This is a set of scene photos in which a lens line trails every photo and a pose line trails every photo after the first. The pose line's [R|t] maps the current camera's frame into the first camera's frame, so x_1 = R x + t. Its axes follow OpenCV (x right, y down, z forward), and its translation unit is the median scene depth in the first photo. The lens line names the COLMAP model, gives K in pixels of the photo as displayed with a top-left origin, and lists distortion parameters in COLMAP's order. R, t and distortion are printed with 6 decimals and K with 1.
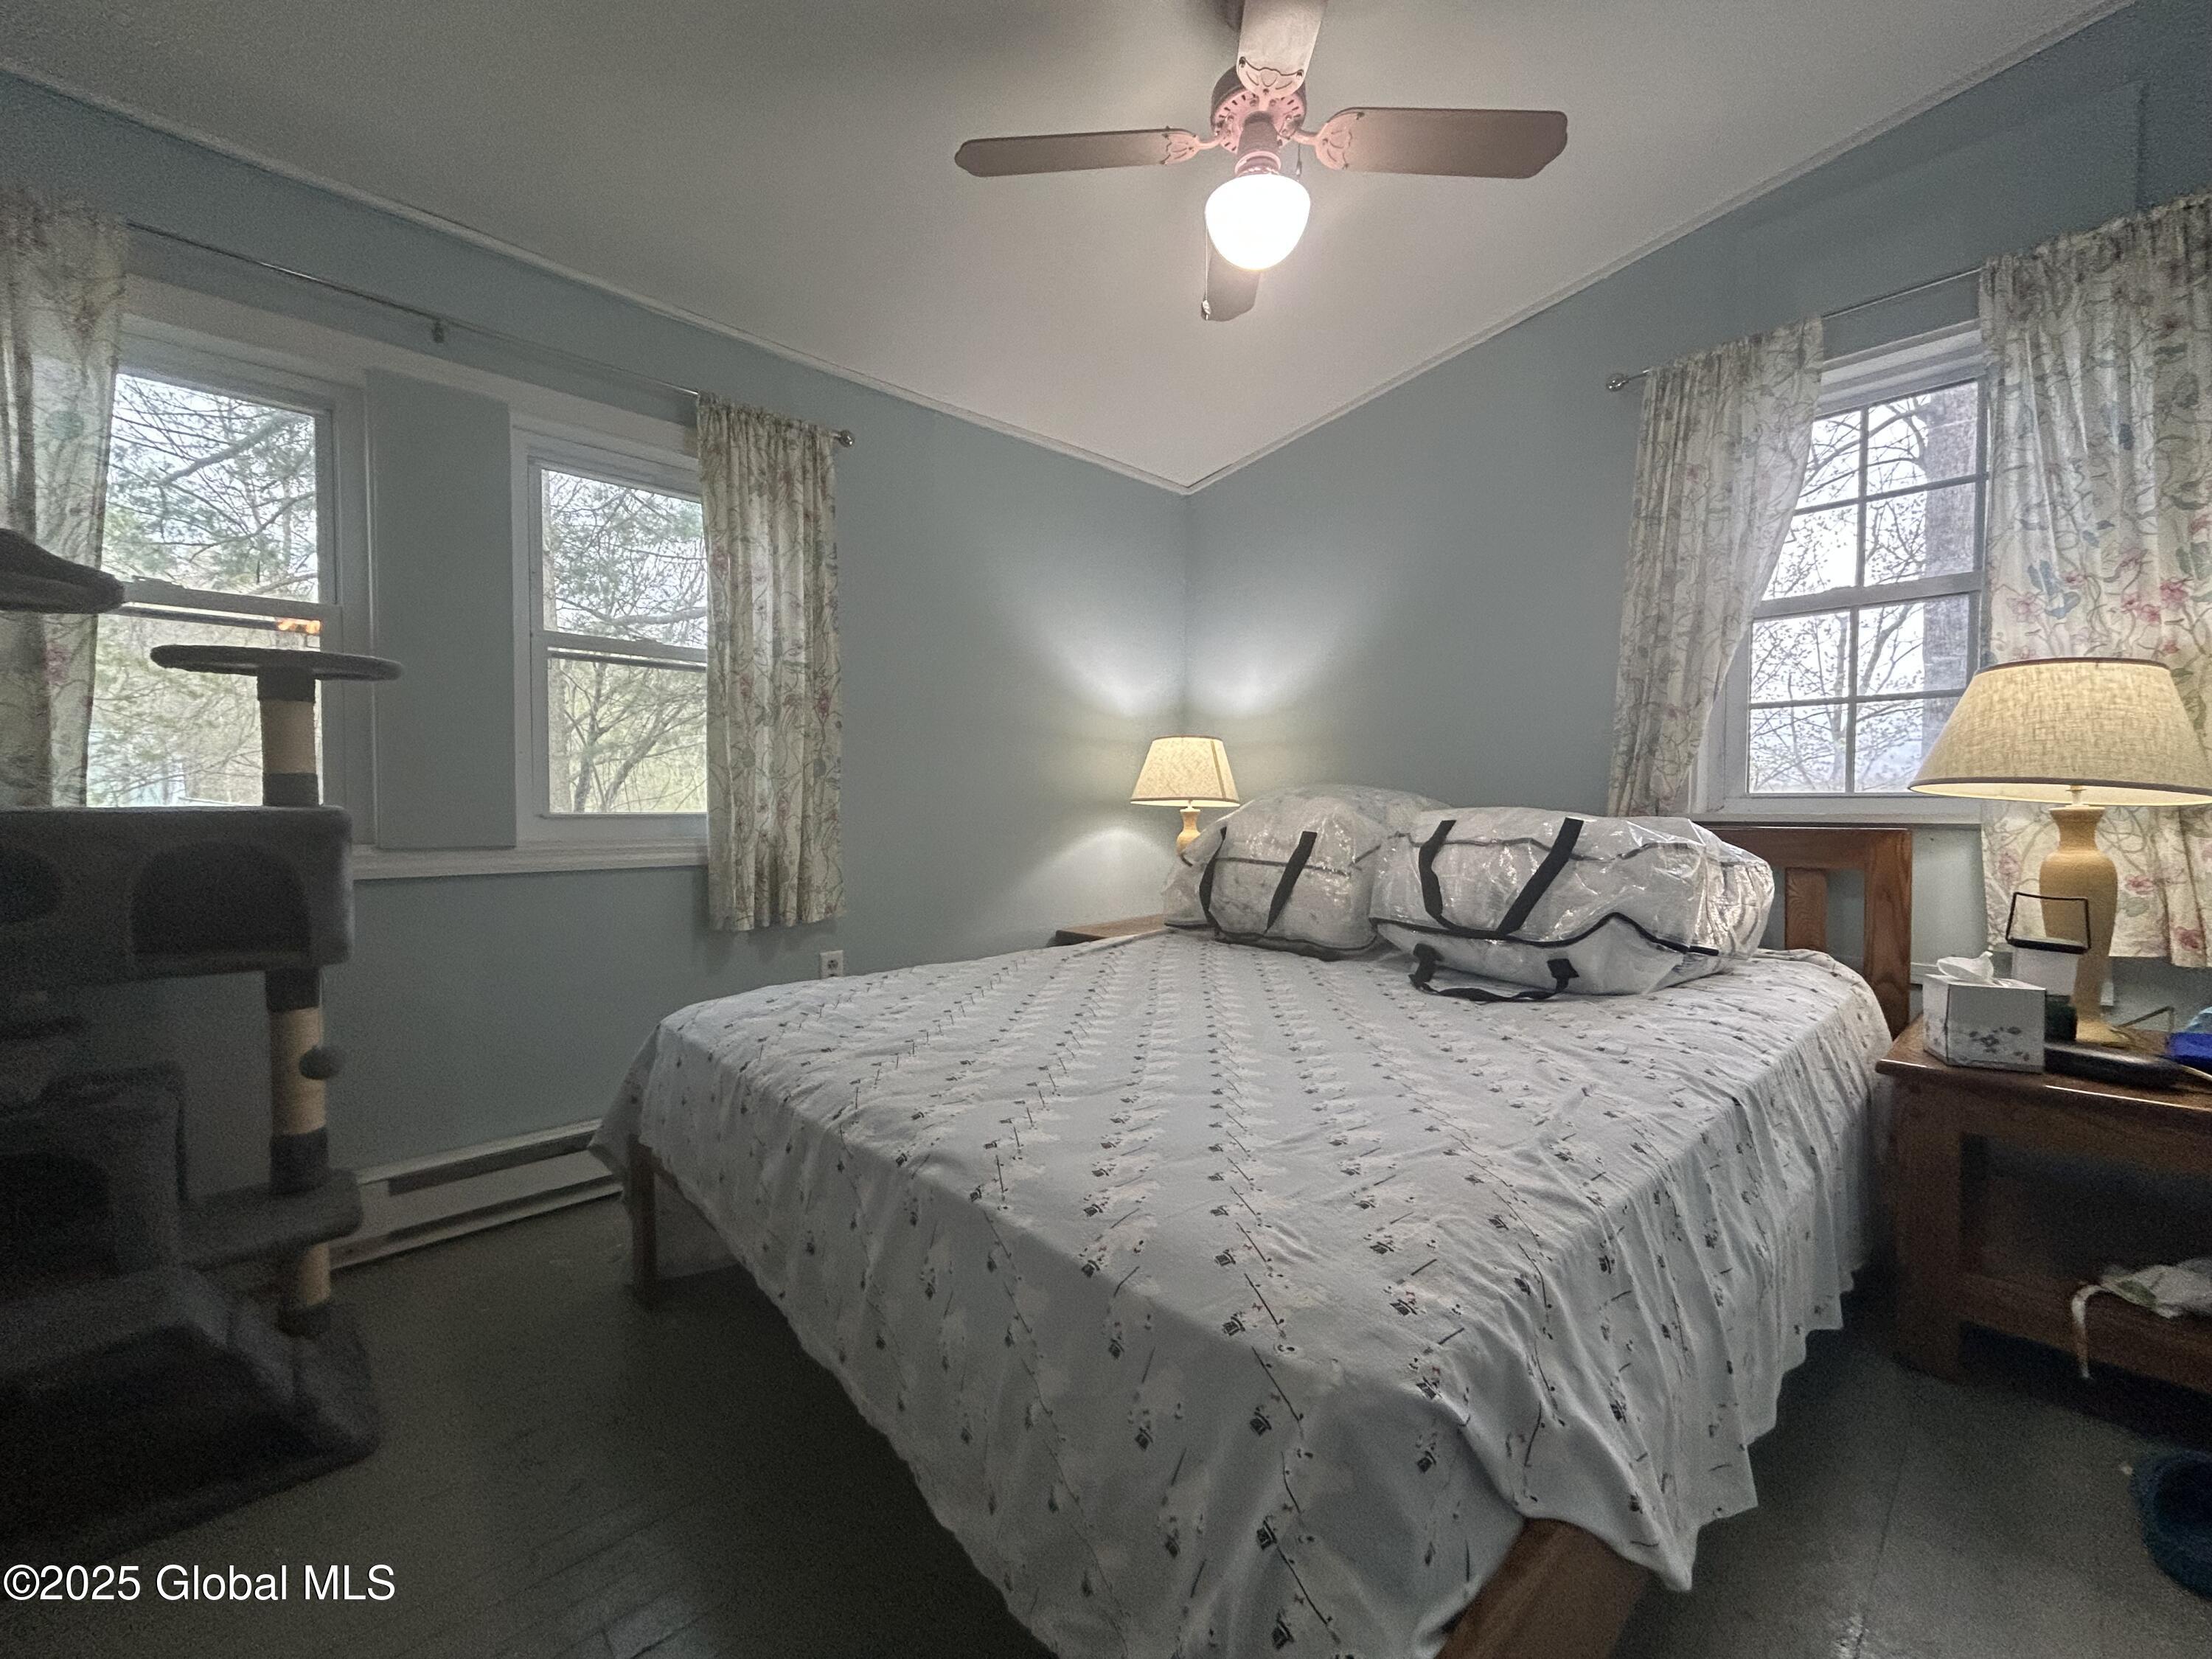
lens RADIAL K [[891.9, 0, 1108.8], [0, 891.9, 827.7], [0, 0, 1]] dist [-0.000310, -0.000247]
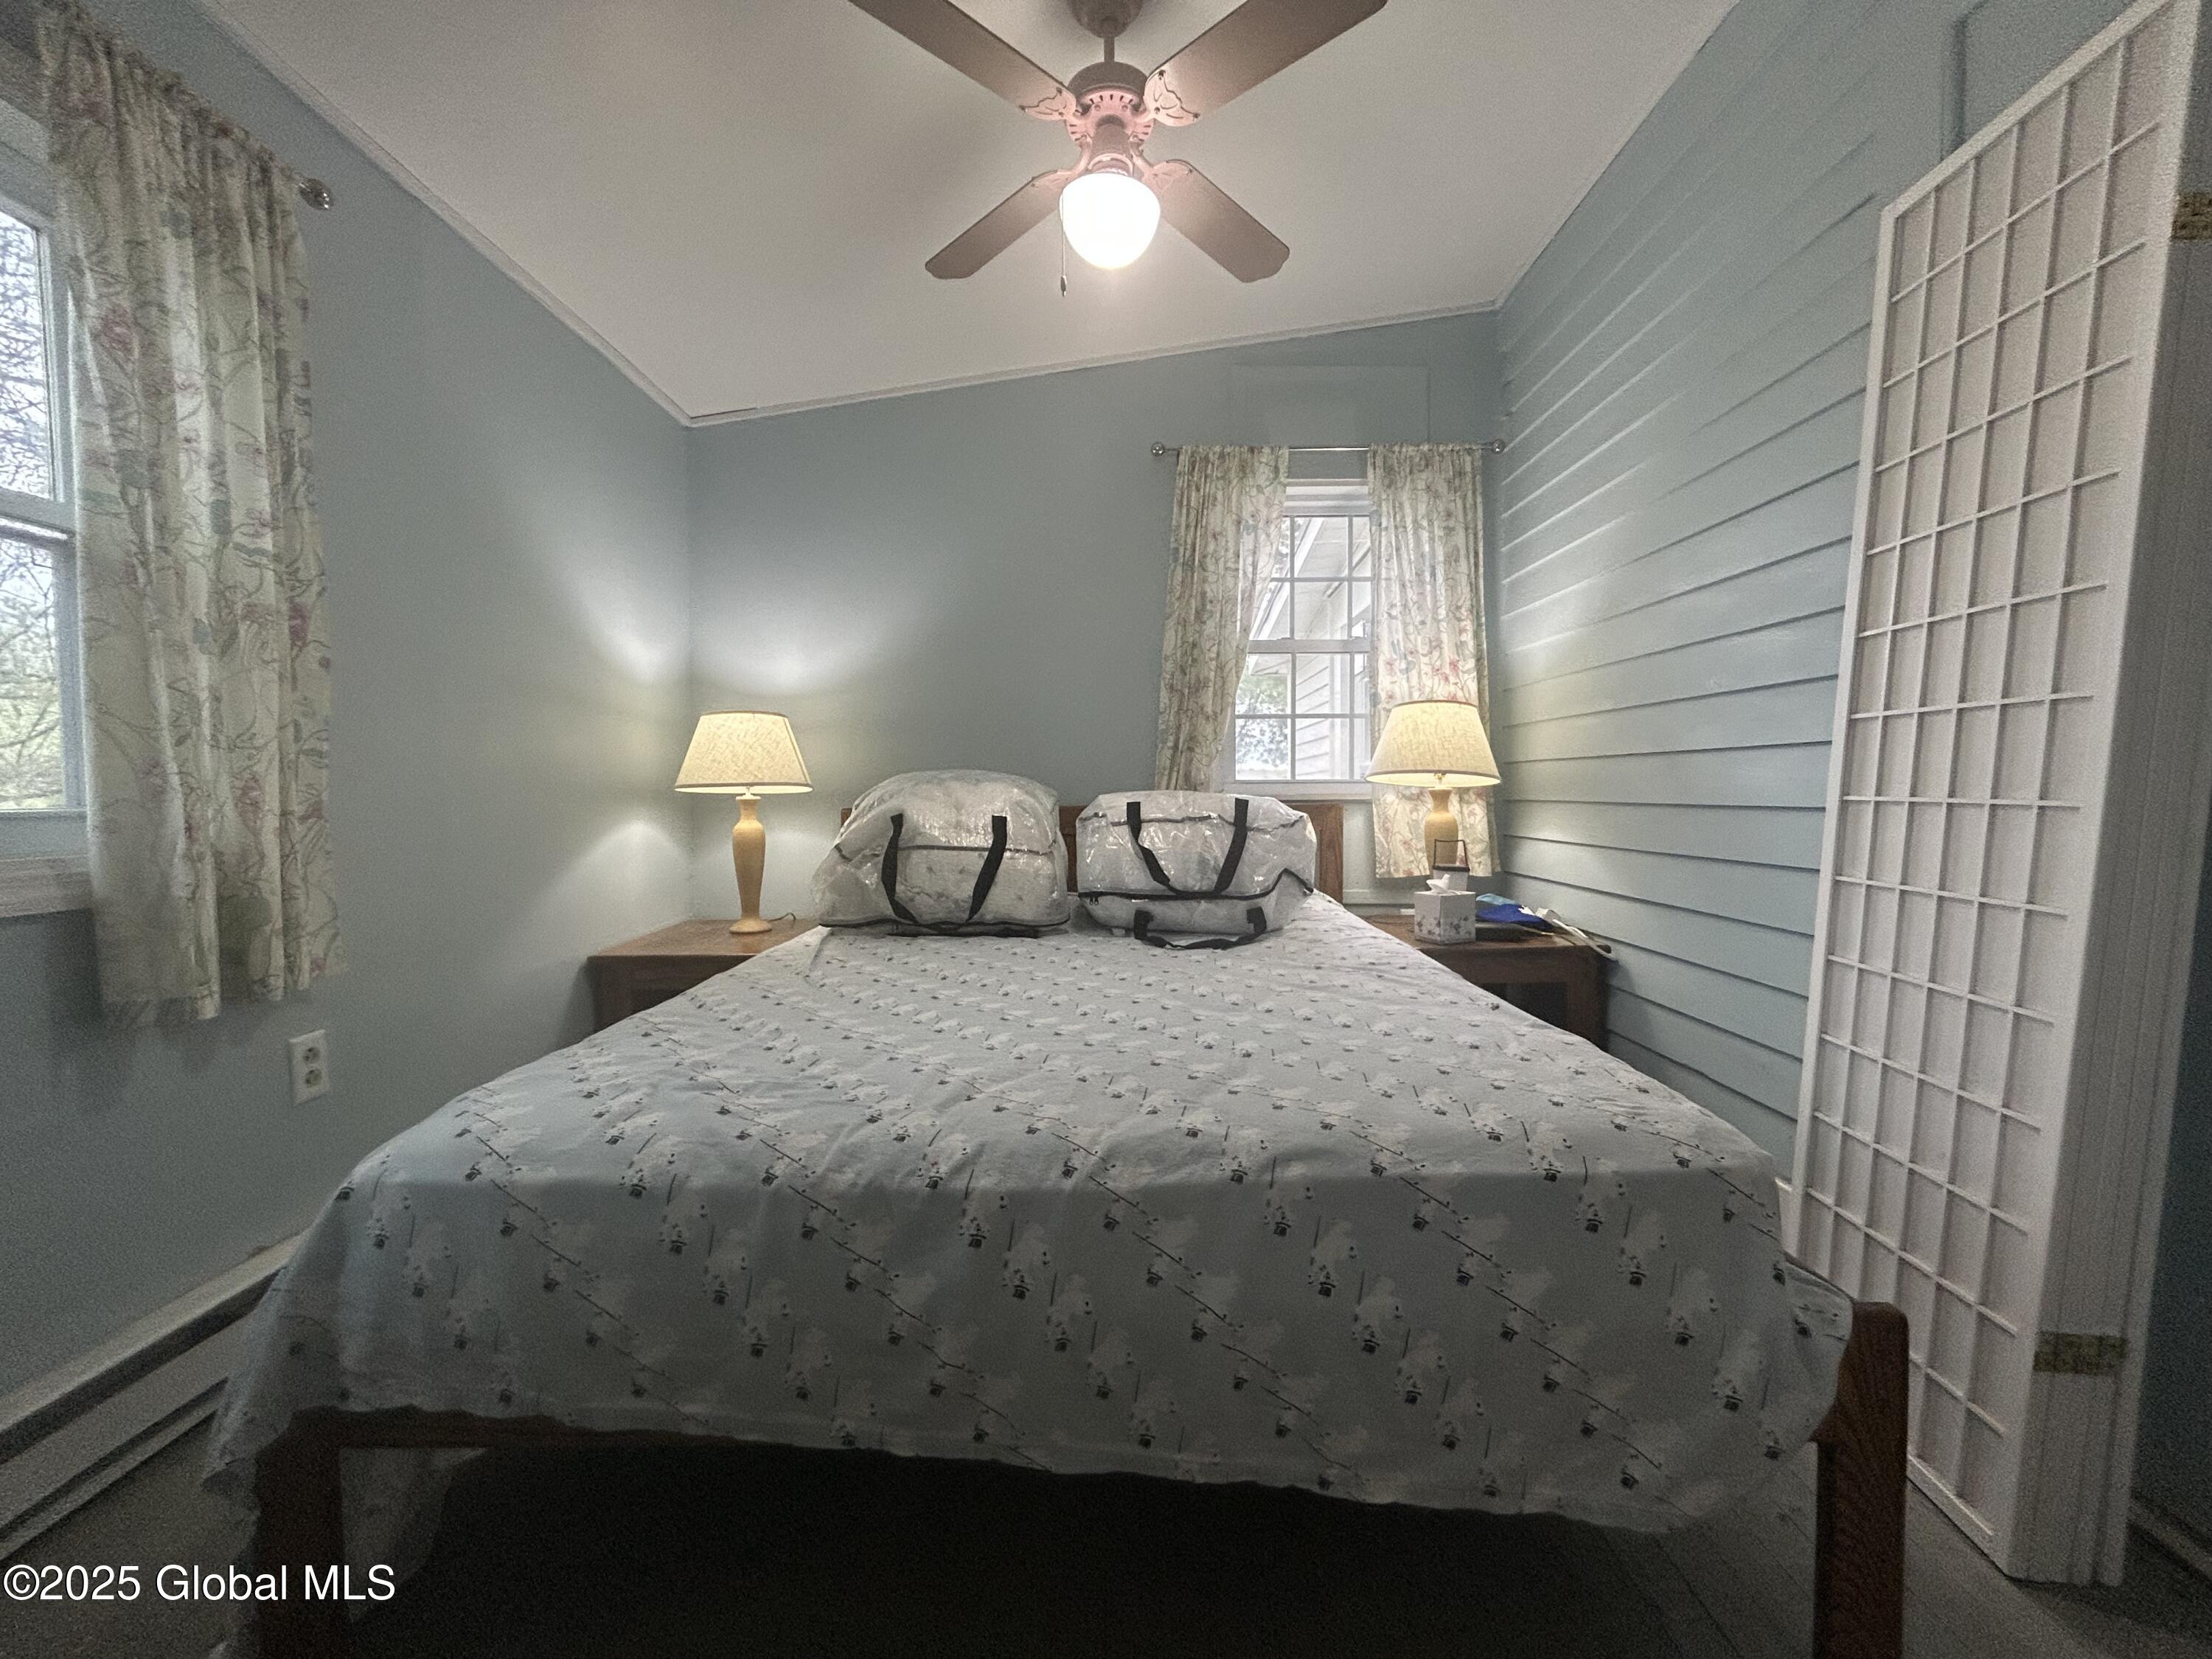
lens RADIAL K [[891.9, 0, 1108.8], [0, 891.9, 827.7], [0, 0, 1]] dist [-0.000310, -0.000247]
pose [[0.684569, -0.035361, 0.728090, -0.465227], [0.025846, 0.999372, 0.024234, -0.003480], [-0.728490, 0.002228, 0.685053, 0.226623]]
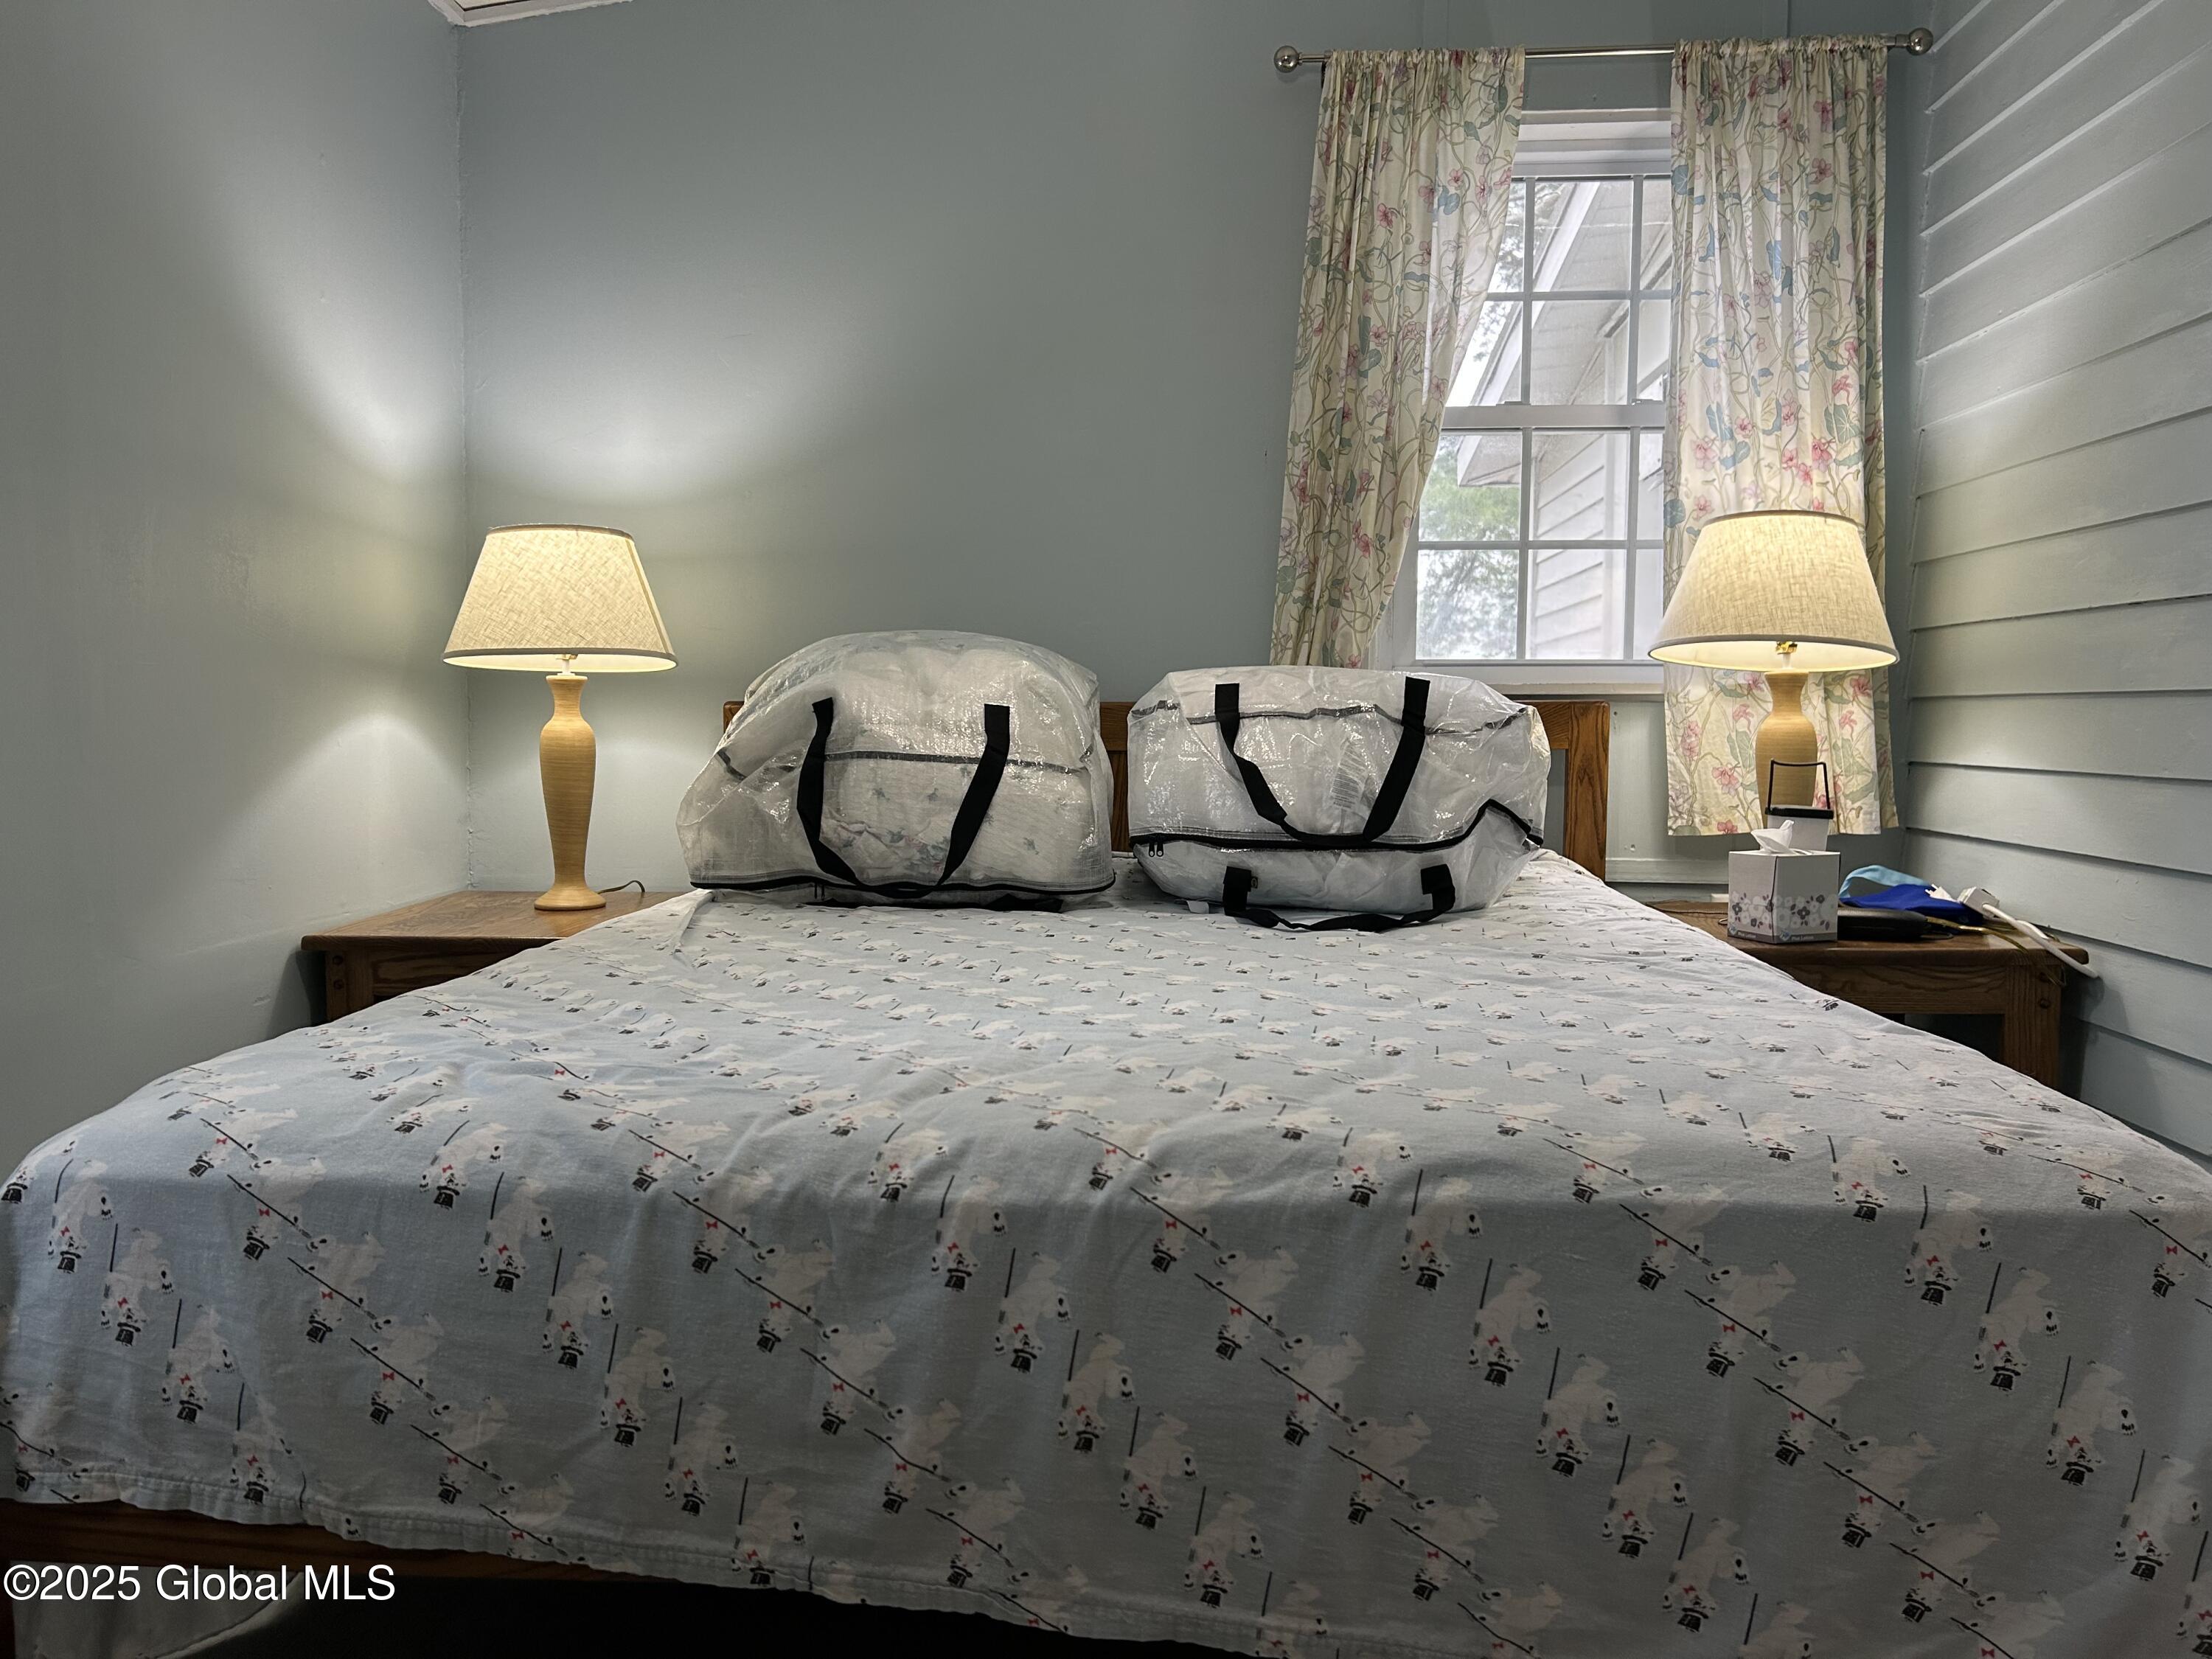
lens RADIAL K [[1652.5, 0, 1098.5], [0, 1652.5, 835.0], [0, 0, 1]] dist [0.061595, -0.064665]
pose [[0.727046, -0.046278, 0.685027, -0.522402], [0.014145, 0.998524, 0.052444, 0.037380], [-0.686443, -0.028440, 0.726628, 0.161091]]
